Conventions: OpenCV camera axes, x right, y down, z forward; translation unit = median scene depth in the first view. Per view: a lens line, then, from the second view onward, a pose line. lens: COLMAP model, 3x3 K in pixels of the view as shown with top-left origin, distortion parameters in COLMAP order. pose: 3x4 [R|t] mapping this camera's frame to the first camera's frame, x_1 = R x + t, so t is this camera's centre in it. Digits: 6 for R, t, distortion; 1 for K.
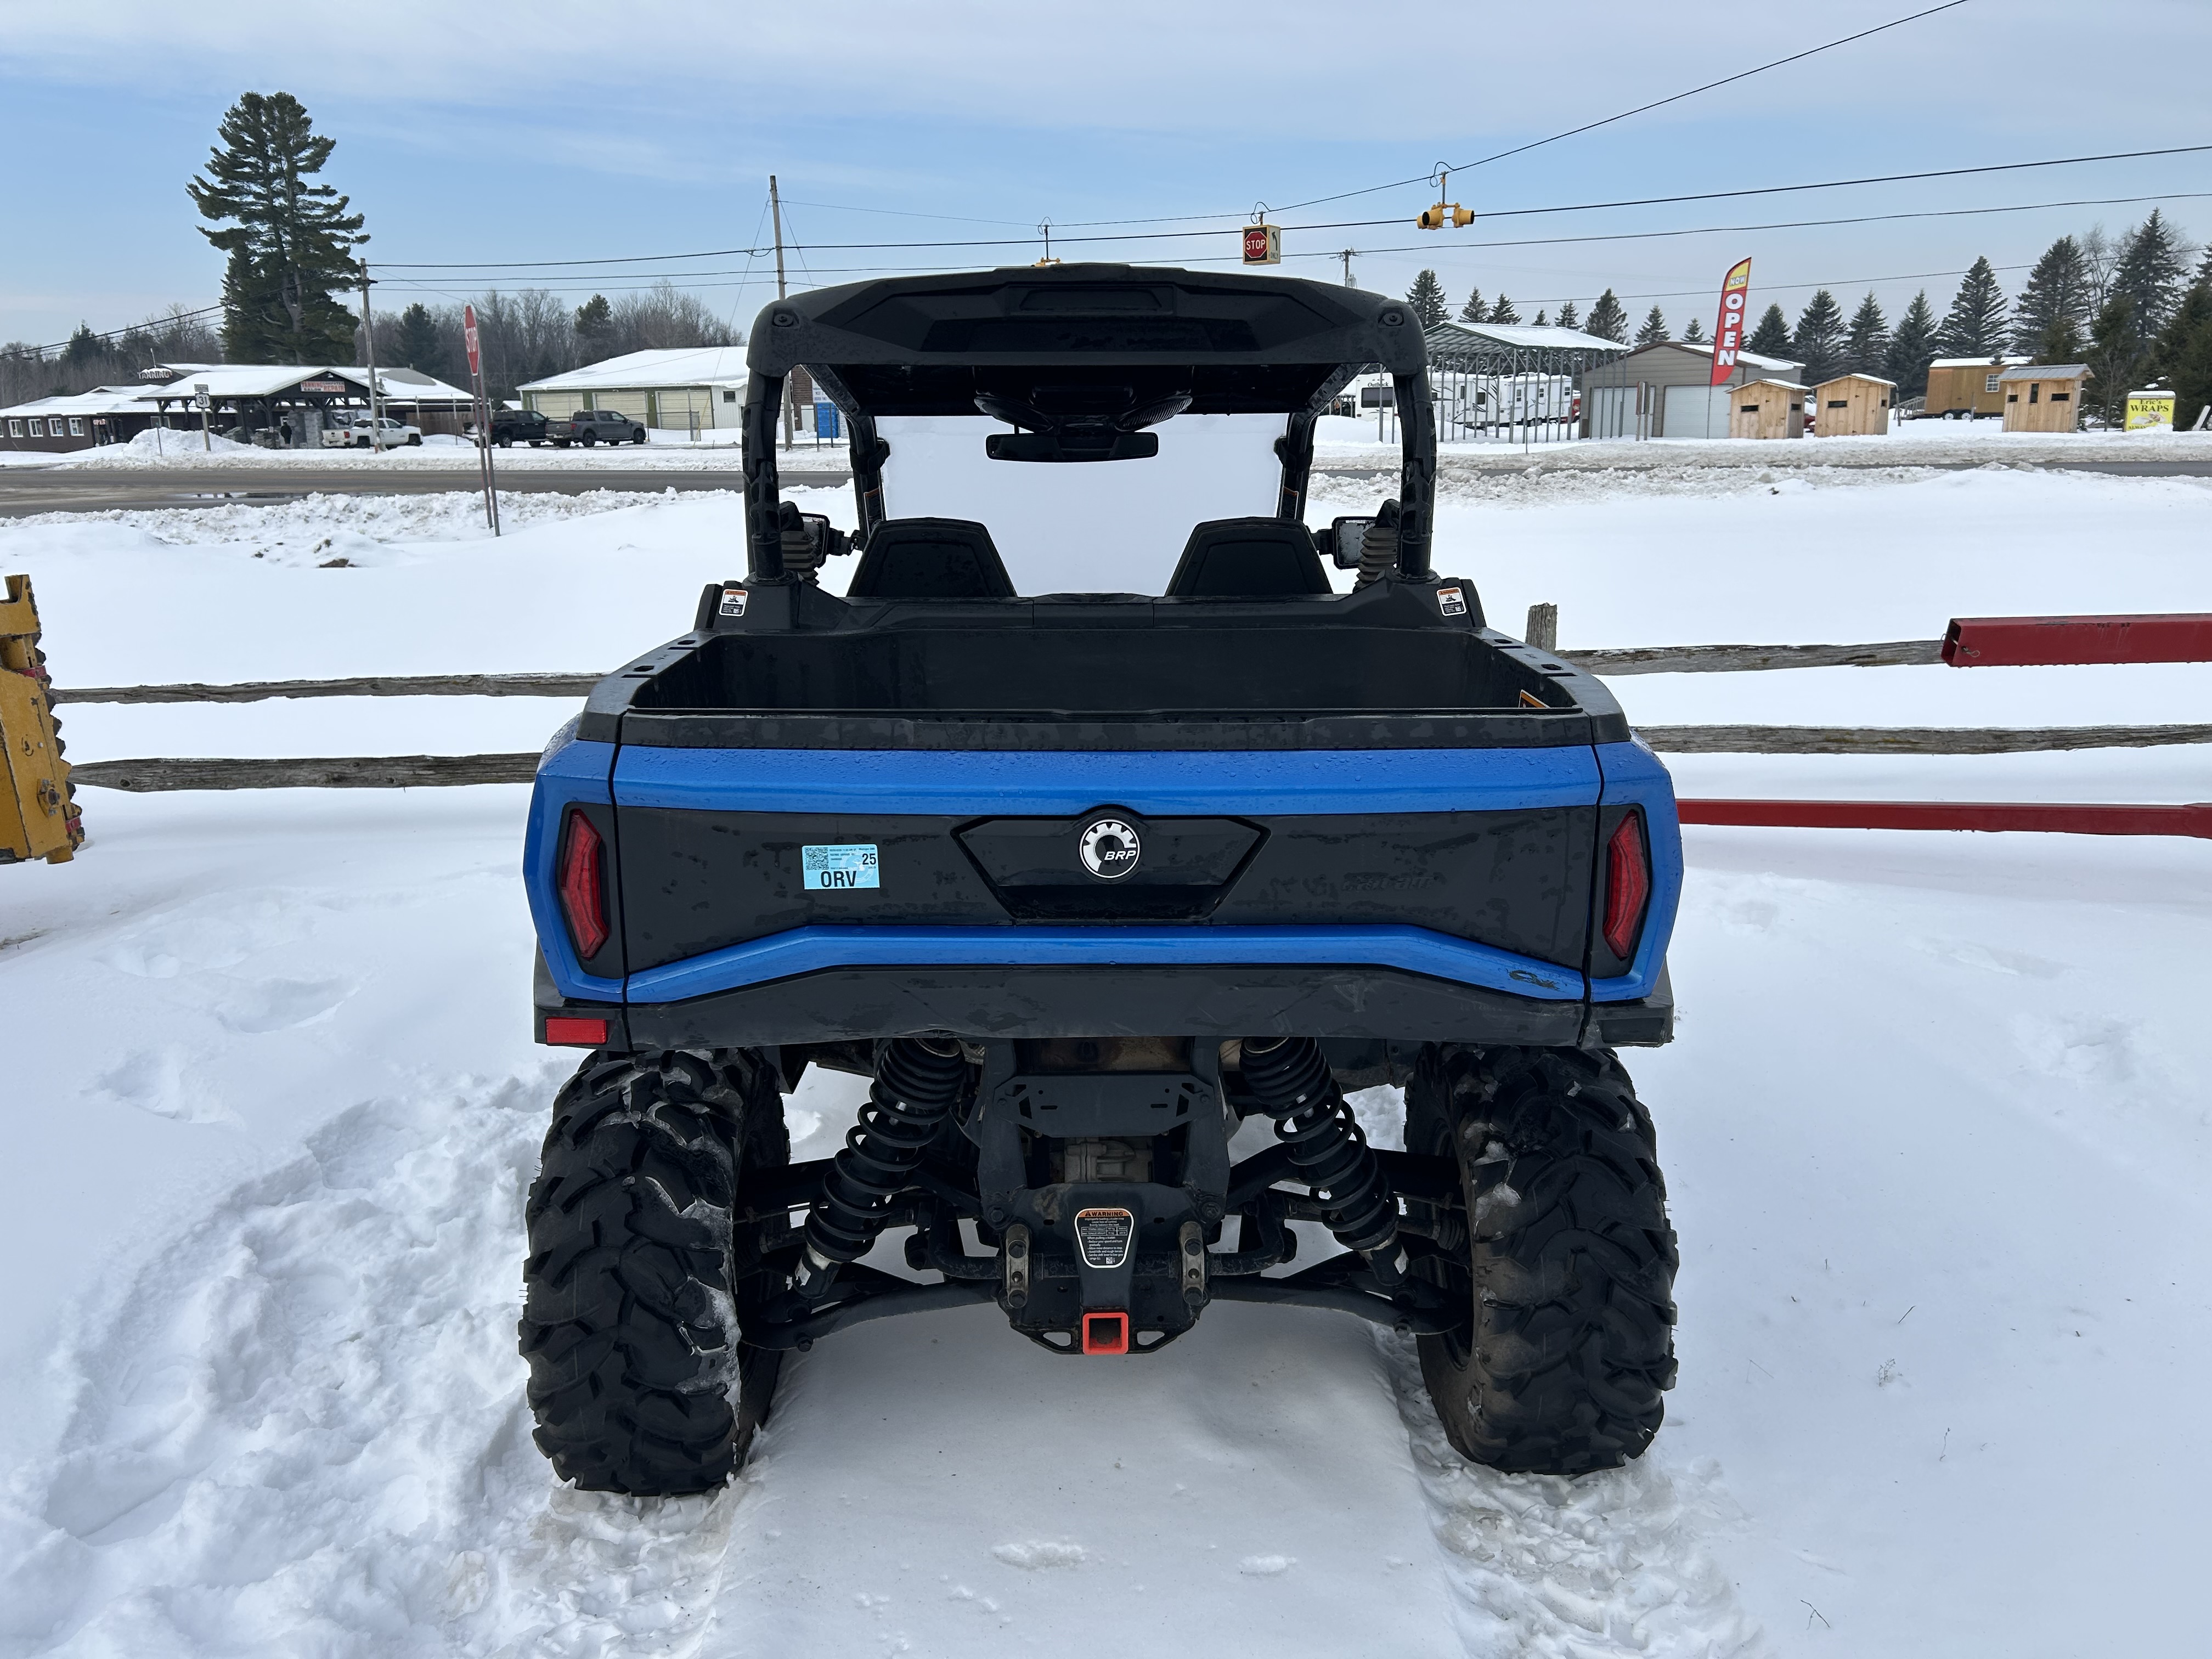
lens RADIAL K [[1646.9, 0, 1070.9], [0, 1646.9, 829.2], [0, 0, 1]] dist [0.029609, -0.004289]
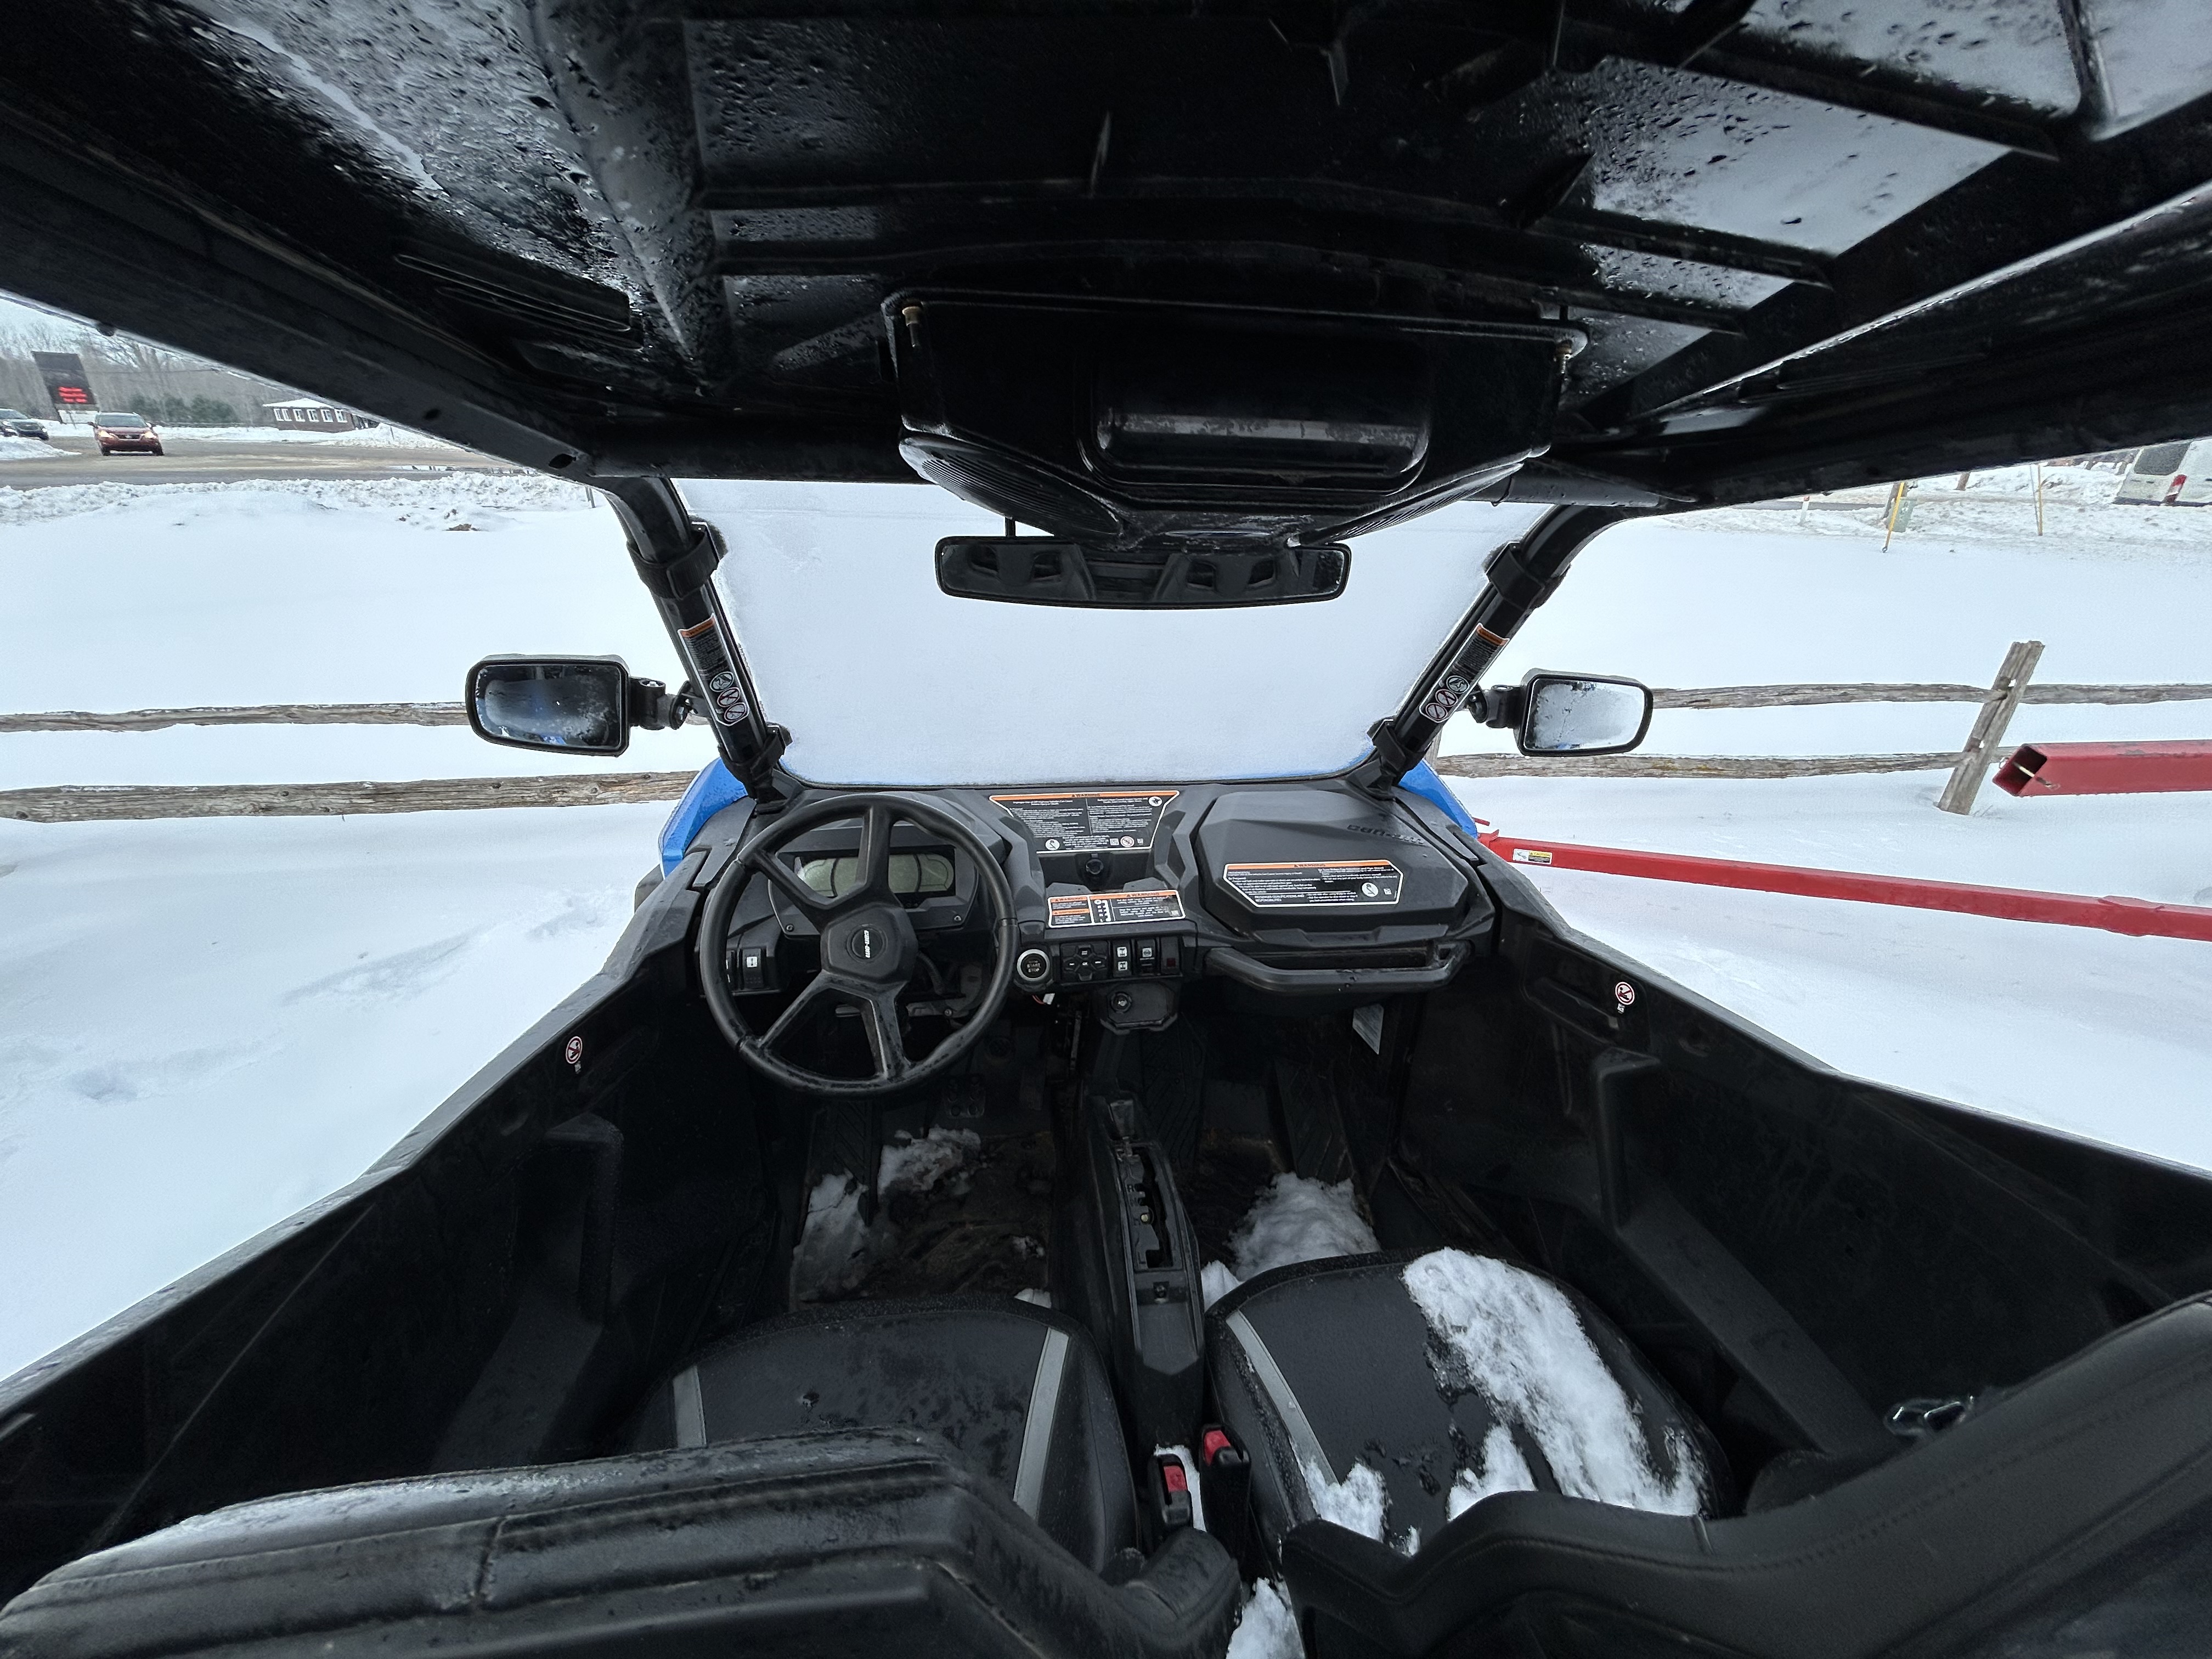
lens RADIAL K [[868.6, 0, 1106.0], [0, 868.6, 829.5], [0, 0, 1]] dist [0.000972, -0.000596]
pose [[0.990302, -0.014667, 0.138153, -0.021779], [-0.009898, 0.984437, 0.175461, -0.112752], [-0.138577, -0.175127, 0.974745, 0.426360]]
